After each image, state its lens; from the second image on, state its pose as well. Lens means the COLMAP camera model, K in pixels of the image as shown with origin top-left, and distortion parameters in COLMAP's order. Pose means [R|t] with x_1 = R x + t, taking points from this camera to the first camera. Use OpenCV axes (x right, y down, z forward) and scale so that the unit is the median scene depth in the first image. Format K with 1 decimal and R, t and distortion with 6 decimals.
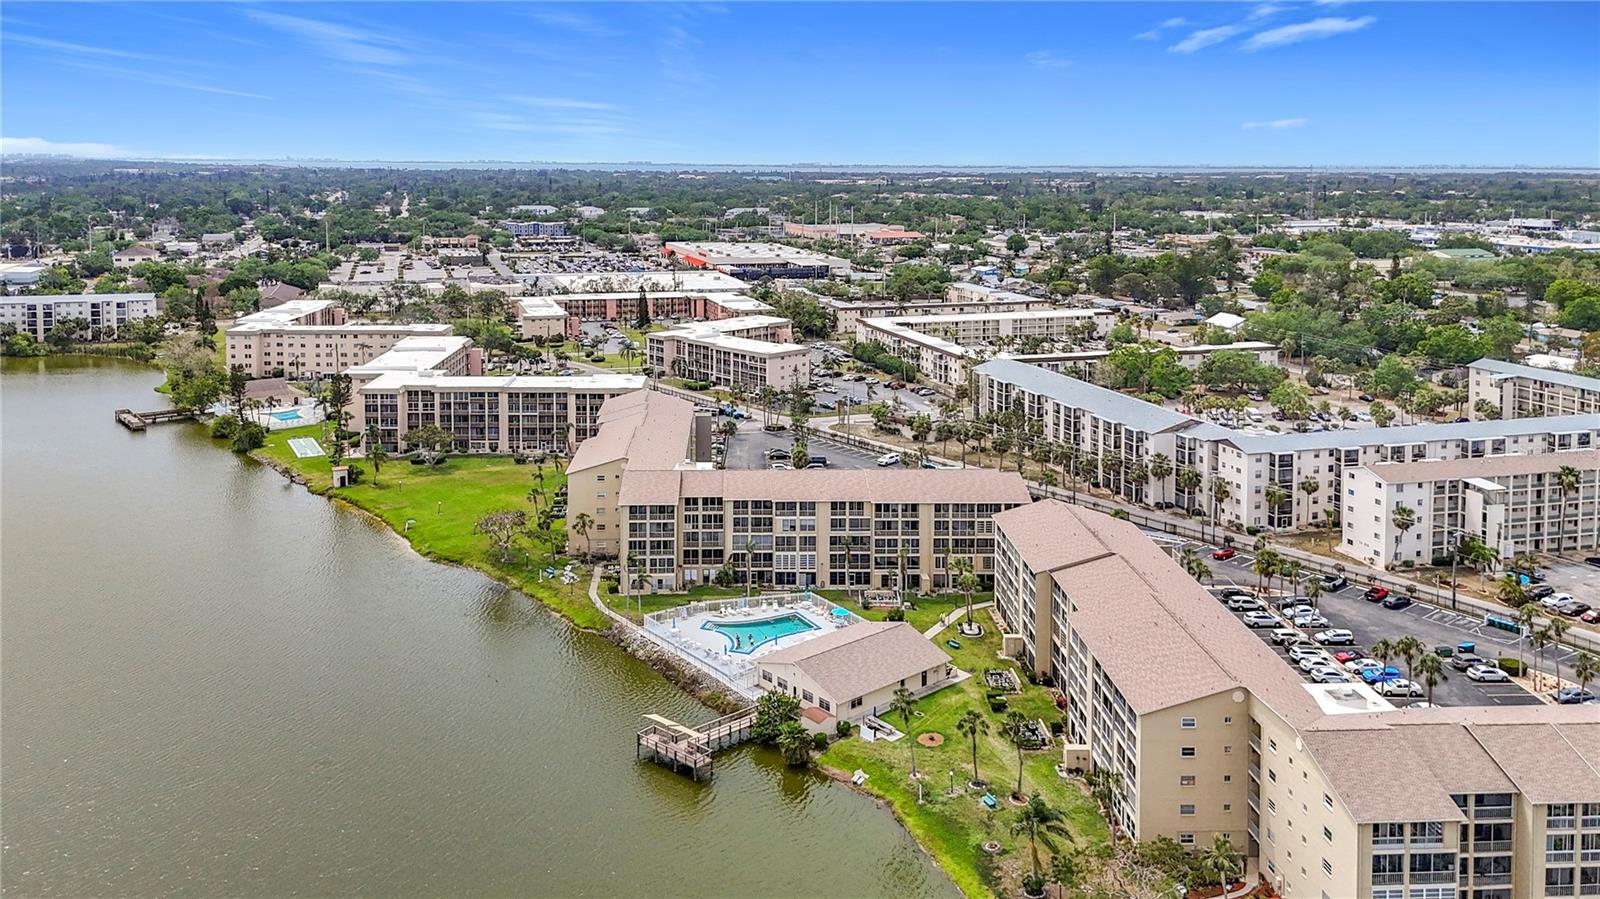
lens RADIAL K [[1232.4, 0, 755.7], [0, 1232.4, 346.5], [0, 0, 1]] dist [0.090257, -0.063670]
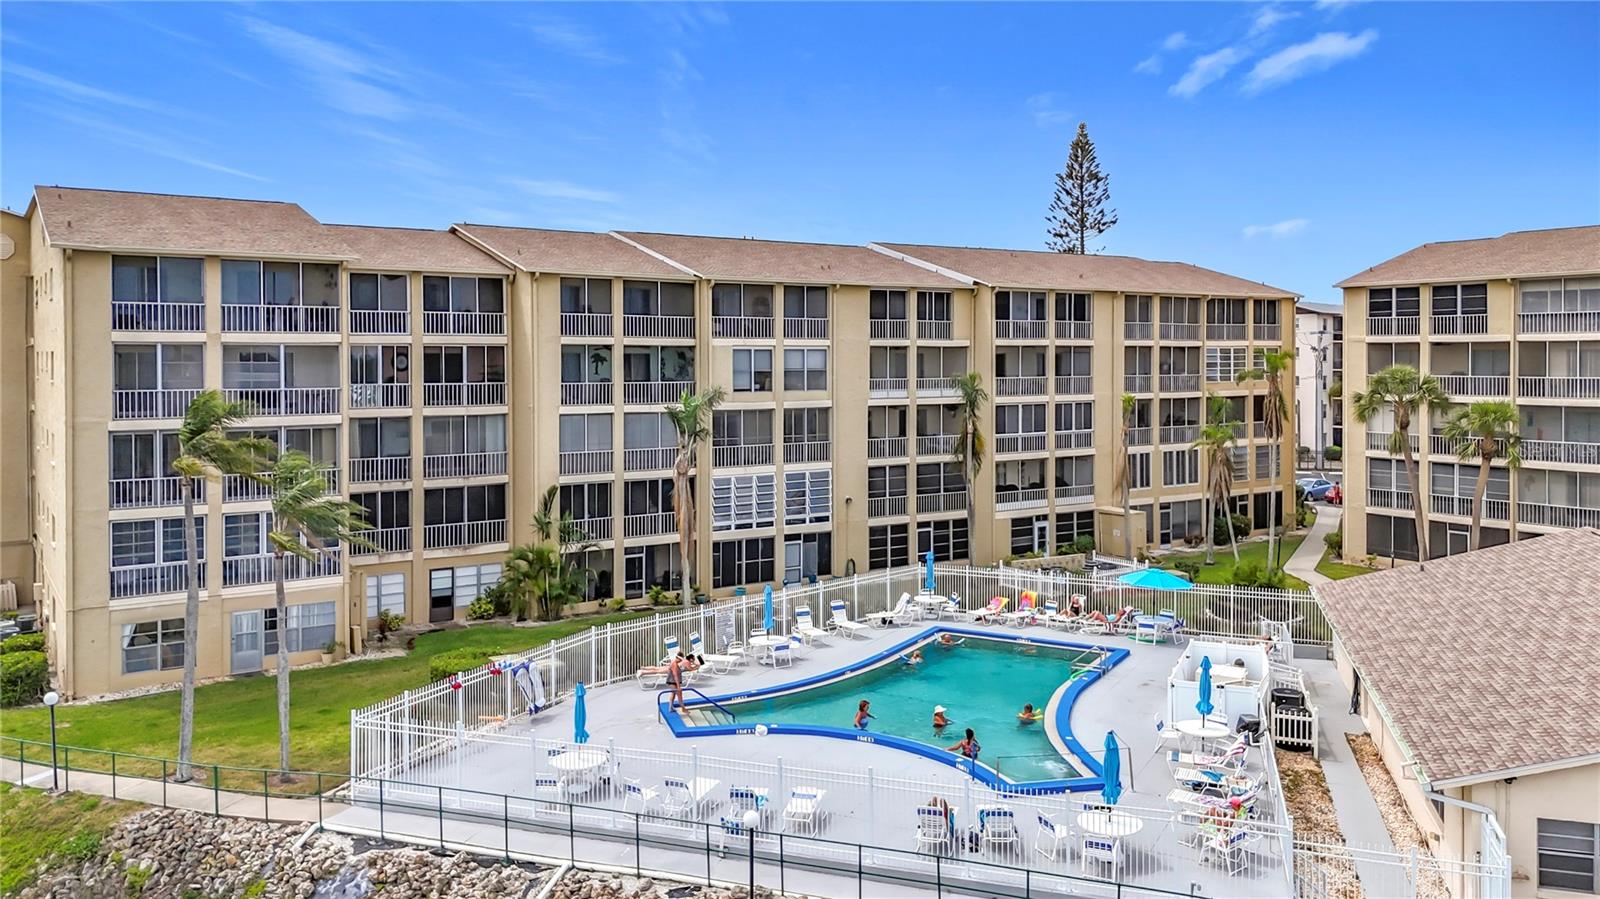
lens RADIAL K [[1232.4, 0, 803.7], [0, 1232.4, 422.4], [0, 0, 1]] dist [0.090257, -0.063670]
pose [[0.845857, -0.032546, 0.532416, -0.114661], [0.085352, 0.993534, -0.074865, 0.179057], [-0.526537, 0.108768, 0.843166, 0.753783]]
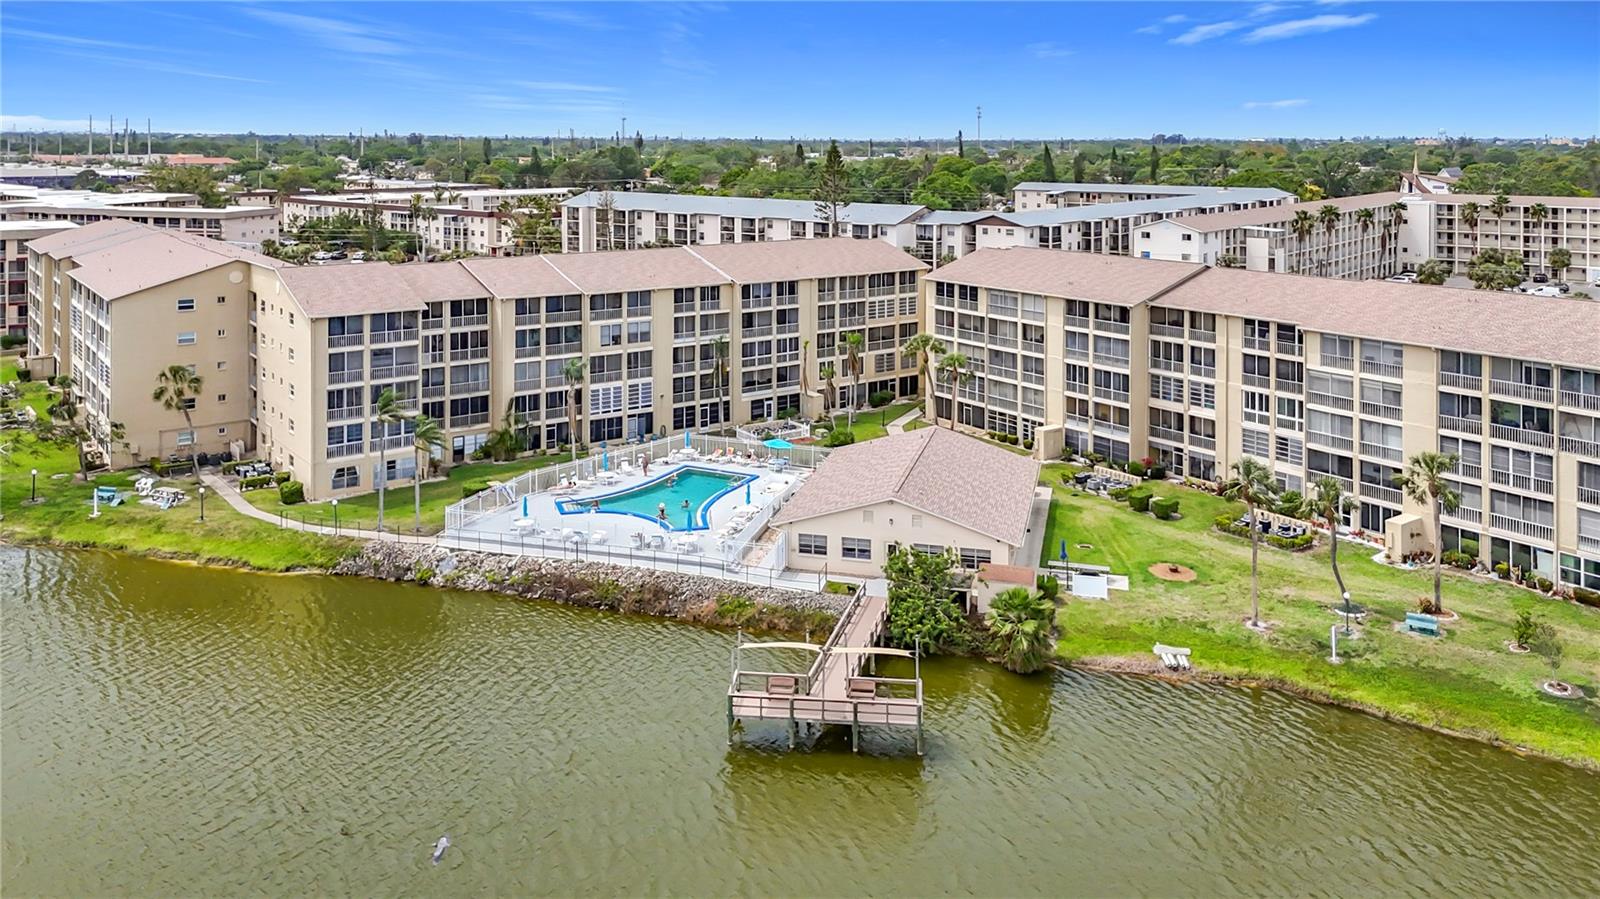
lens RADIAL K [[1232.4, 0, 825.2], [0, 1232.4, 266.6], [0, 0, 1]] dist [0.090257, -0.063670]
pose [[0.810908, -0.056130, 0.582476, -0.226822], [0.080940, 0.996580, -0.016648, 0.130492], [-0.579549, 0.060646, 0.812678, 0.467891]]
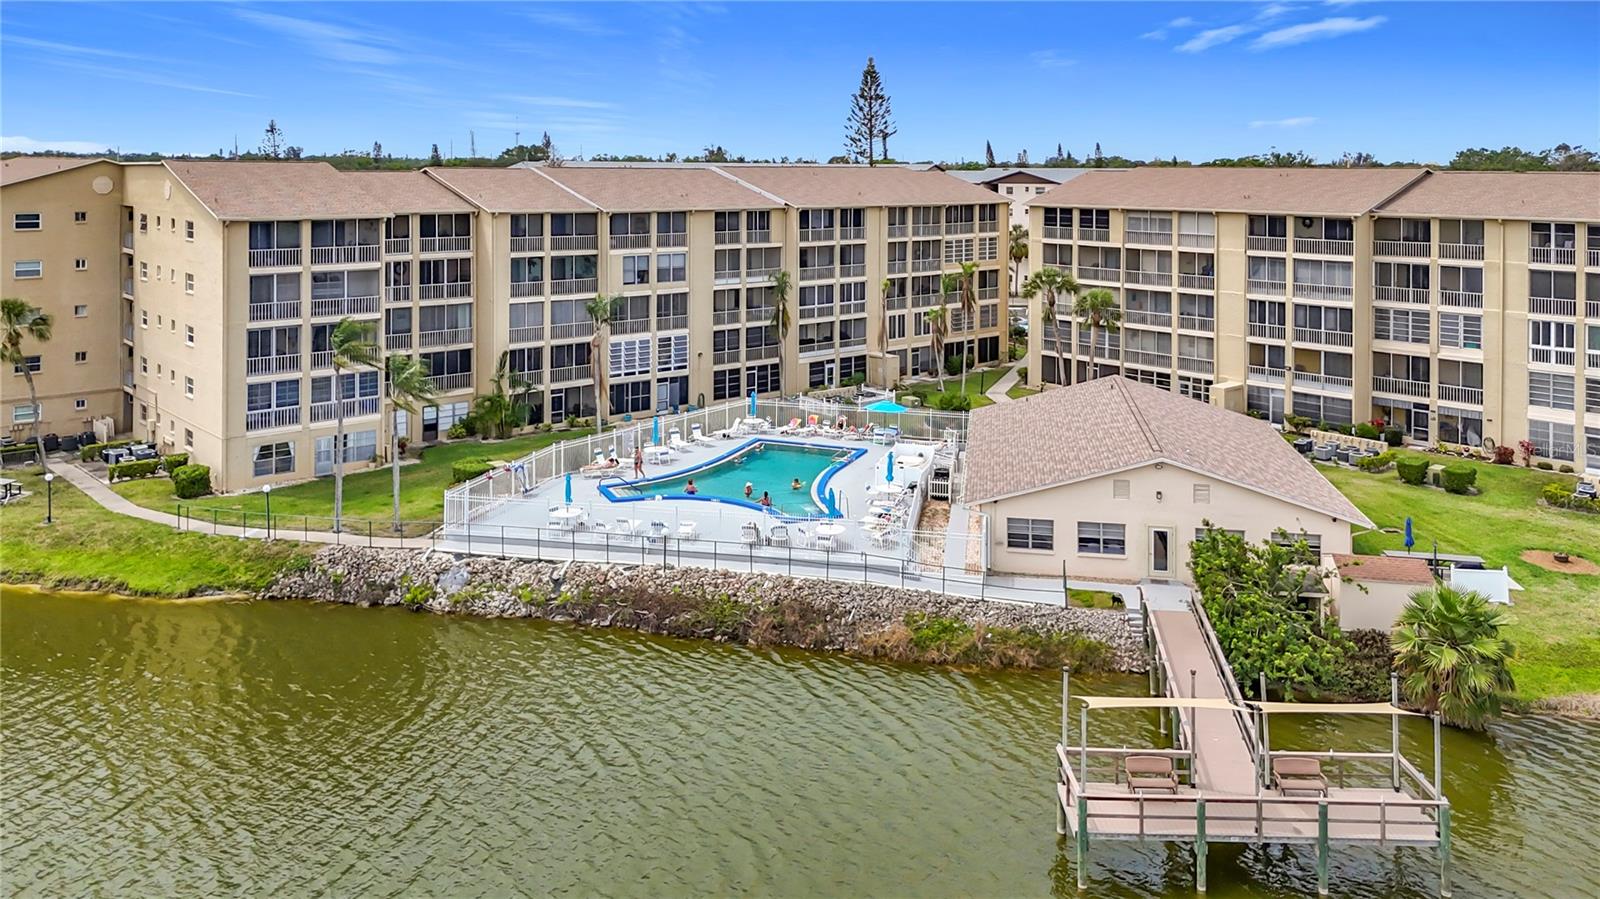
lens RADIAL K [[1232.4, 0, 822.9], [0, 1232.4, 272.4], [0, 0, 1]] dist [0.090257, -0.063670]
pose [[0.757294, -0.050971, 0.651081, -0.201718], [0.088690, 0.995740, -0.025205, 0.162241], [-0.647023, 0.076832, 0.758589, 0.633379]]
